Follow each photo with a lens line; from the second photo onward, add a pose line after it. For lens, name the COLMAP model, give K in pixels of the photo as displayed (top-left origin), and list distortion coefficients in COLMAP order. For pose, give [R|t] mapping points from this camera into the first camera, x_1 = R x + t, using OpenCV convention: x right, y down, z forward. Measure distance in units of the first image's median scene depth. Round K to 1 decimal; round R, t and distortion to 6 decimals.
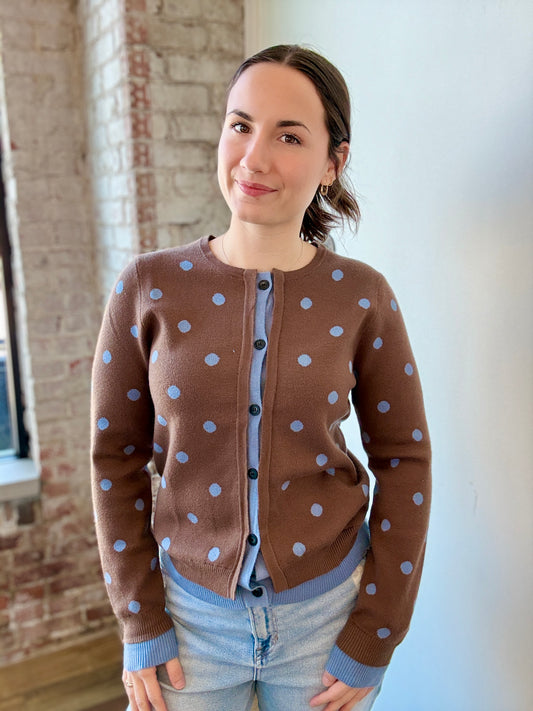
lens RADIAL K [[627.2, 0, 266.5], [0, 627.2, 355.5], [0, 0, 1]] dist [0.102701, -0.154706]
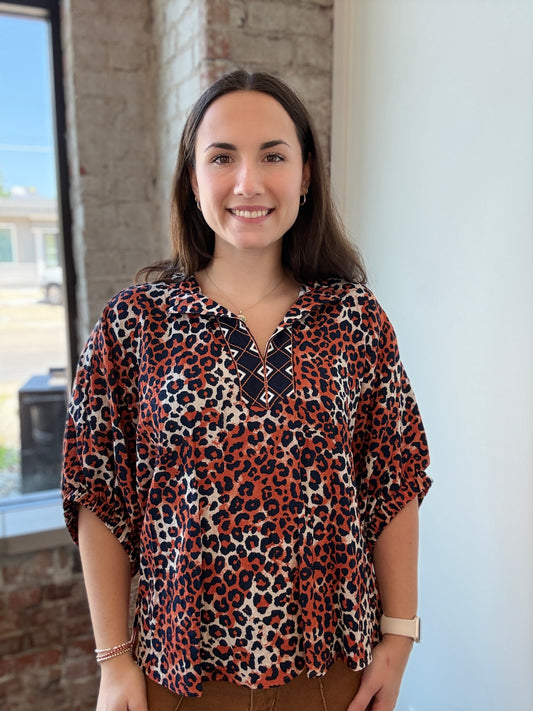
lens RADIAL K [[627.2, 0, 266.5], [0, 627.2, 355.5], [0, 0, 1]] dist [0.102701, -0.154706]
pose [[0.997171, 0.015308, -0.073590, -0.051532], [-0.018624, 0.998832, -0.044589, -0.016900], [0.072821, 0.045834, 0.996291, 0.091304]]
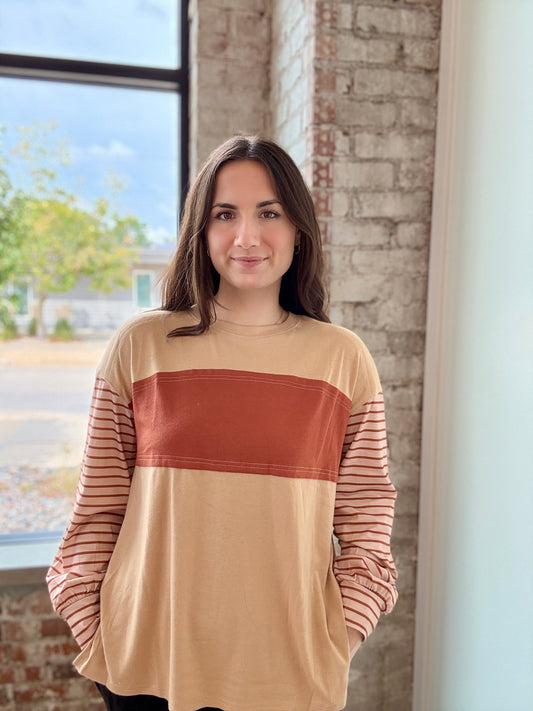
lens RADIAL K [[627.2, 0, 266.5], [0, 627.2, 355.5], [0, 0, 1]] dist [0.102701, -0.154706]
pose [[0.963684, 0.046451, -0.262974, -0.012362], [-0.077074, 0.991229, -0.107352, -0.018142], [0.255681, 0.123722, 0.958812, 0.070038]]
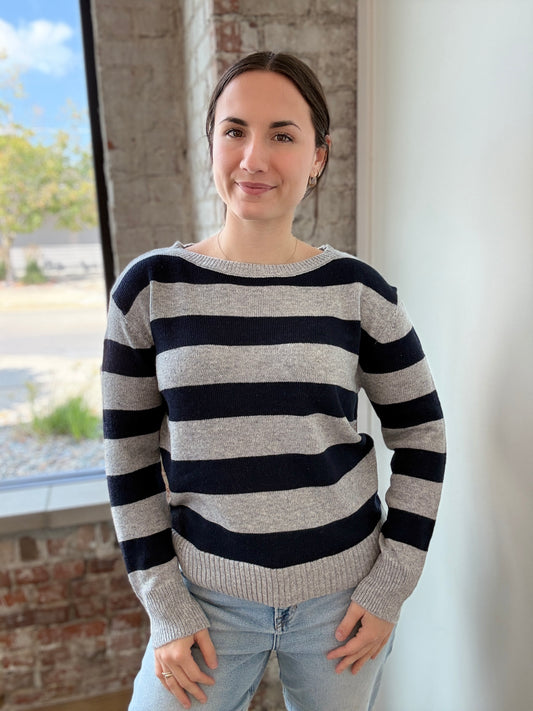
lens RADIAL K [[627.2, 0, 266.5], [0, 627.2, 355.5], [0, 0, 1]] dist [0.102701, -0.154706]
pose [[0.971173, 0.020443, -0.237498, 0.053254], [-0.021423, 0.999769, -0.001546, -0.025608], [0.237412, 0.006589, 0.971387, 0.158935]]
